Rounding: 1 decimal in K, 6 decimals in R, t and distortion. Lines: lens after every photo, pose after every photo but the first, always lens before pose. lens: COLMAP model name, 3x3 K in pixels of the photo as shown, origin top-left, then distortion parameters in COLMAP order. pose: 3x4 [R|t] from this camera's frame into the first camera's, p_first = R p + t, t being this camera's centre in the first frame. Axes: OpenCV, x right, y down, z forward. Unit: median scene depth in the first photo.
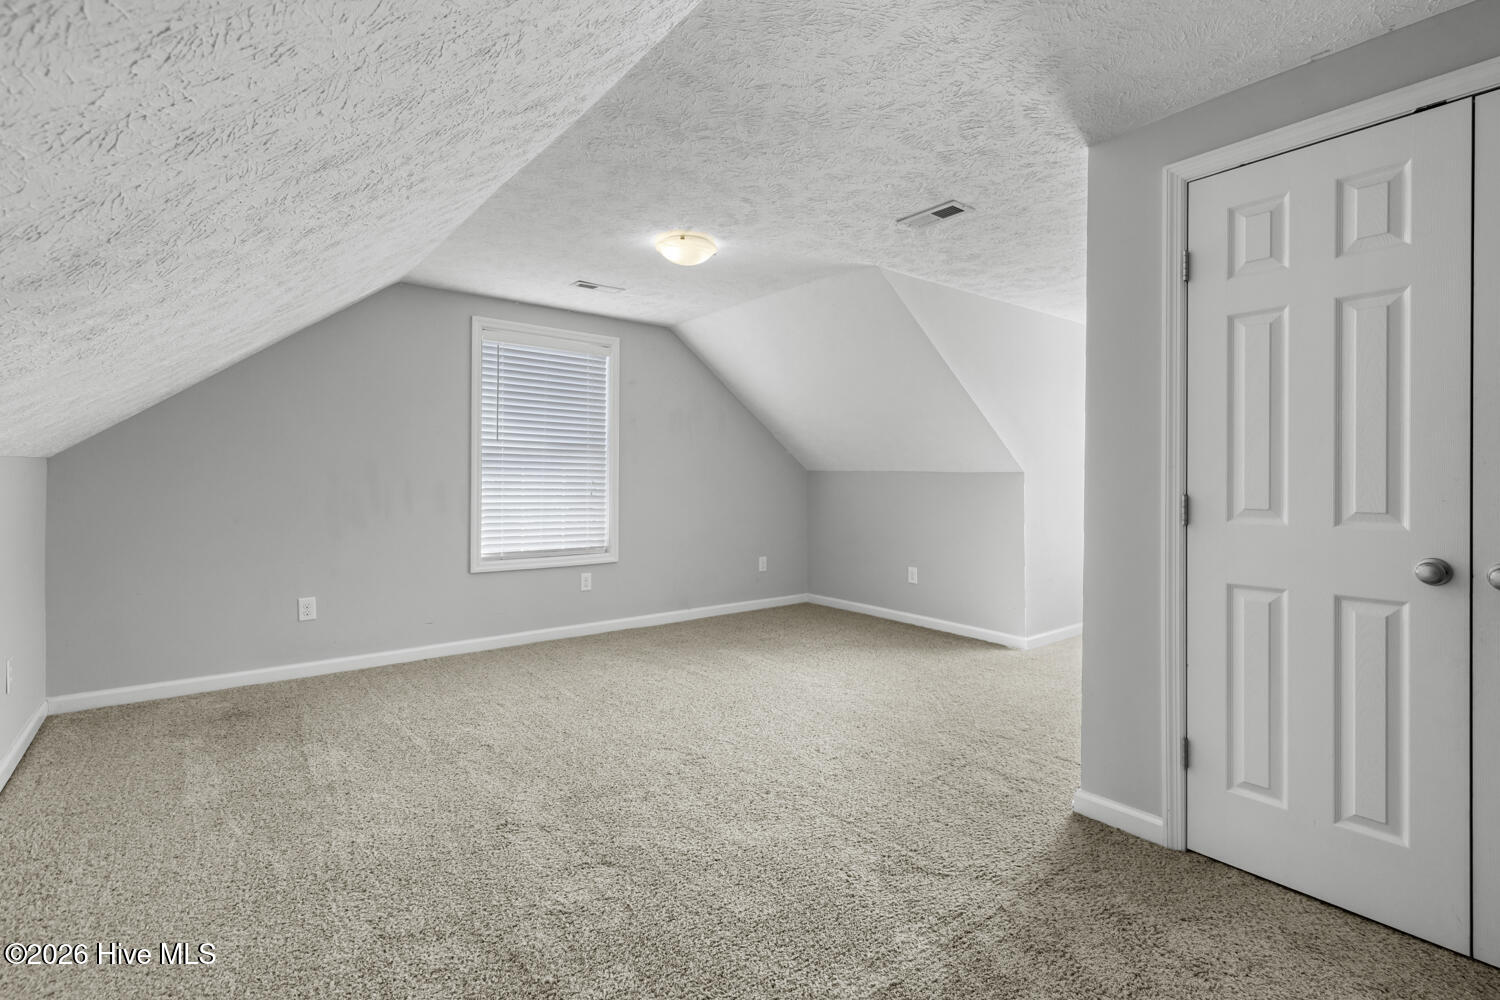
lens RADIAL K [[692.0, 0, 755.6], [0, 692.0, 484.4], [0, 0, 1]] dist [0.026639, 0.000005]
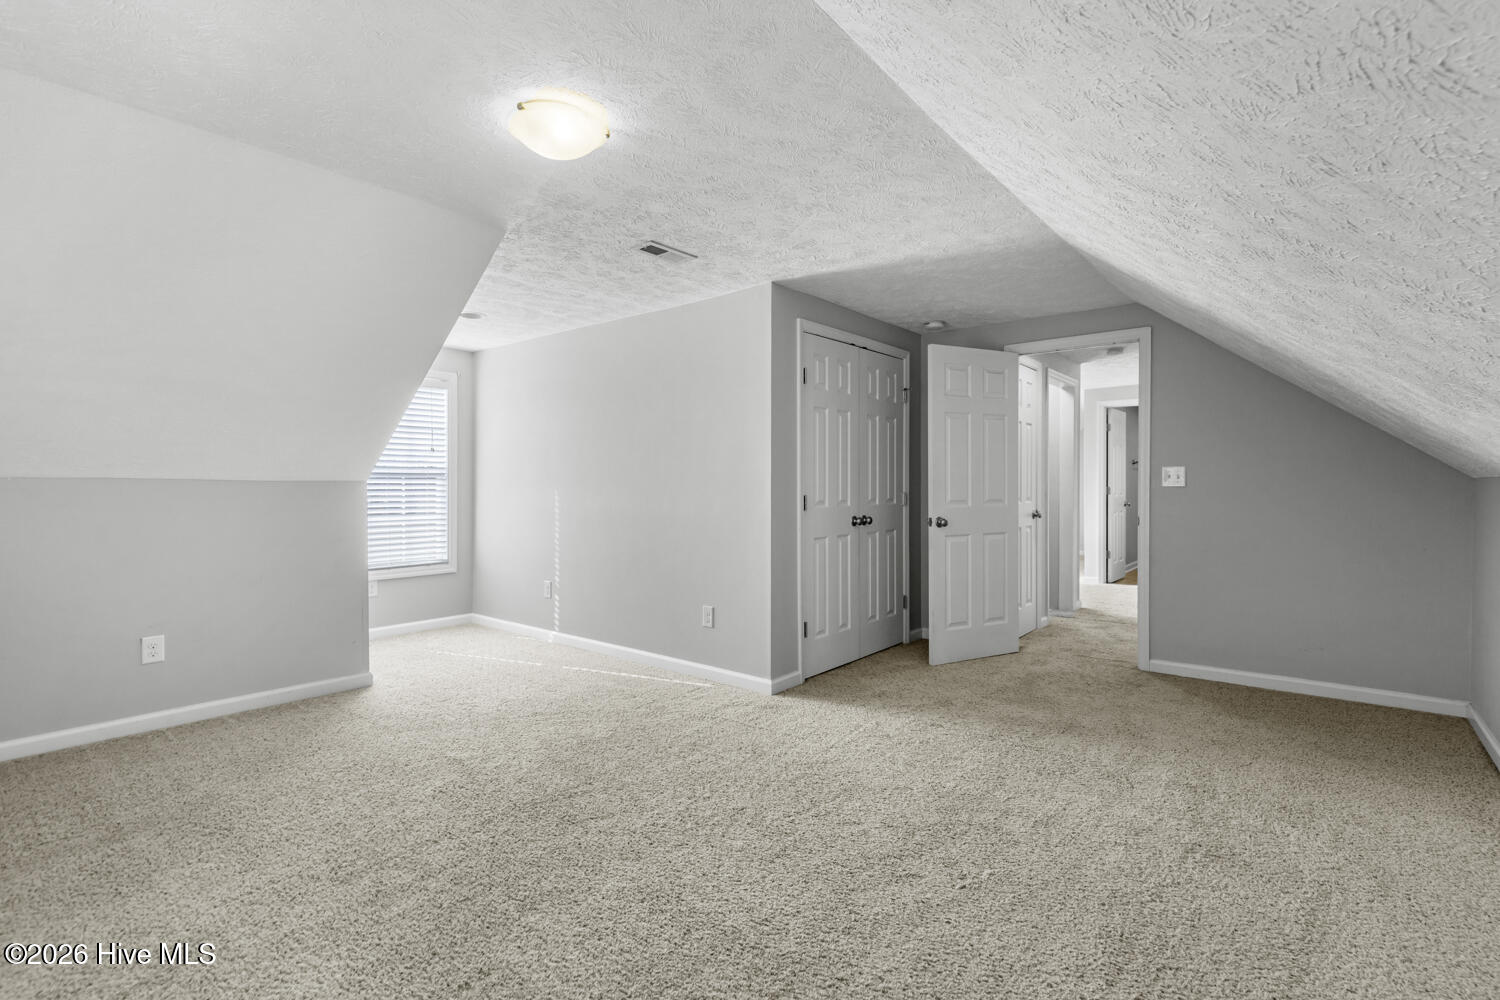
lens RADIAL K [[692.0, 0, 755.4], [0, 692.0, 497.7], [0, 0, 1]] dist [0.026639, 0.000005]
pose [[-0.211047, -0.011037, 0.977414, -1.204241], [0.014369, 0.999793, 0.014392, -0.005565], [-0.977370, 0.017081, -0.210845, 1.526784]]
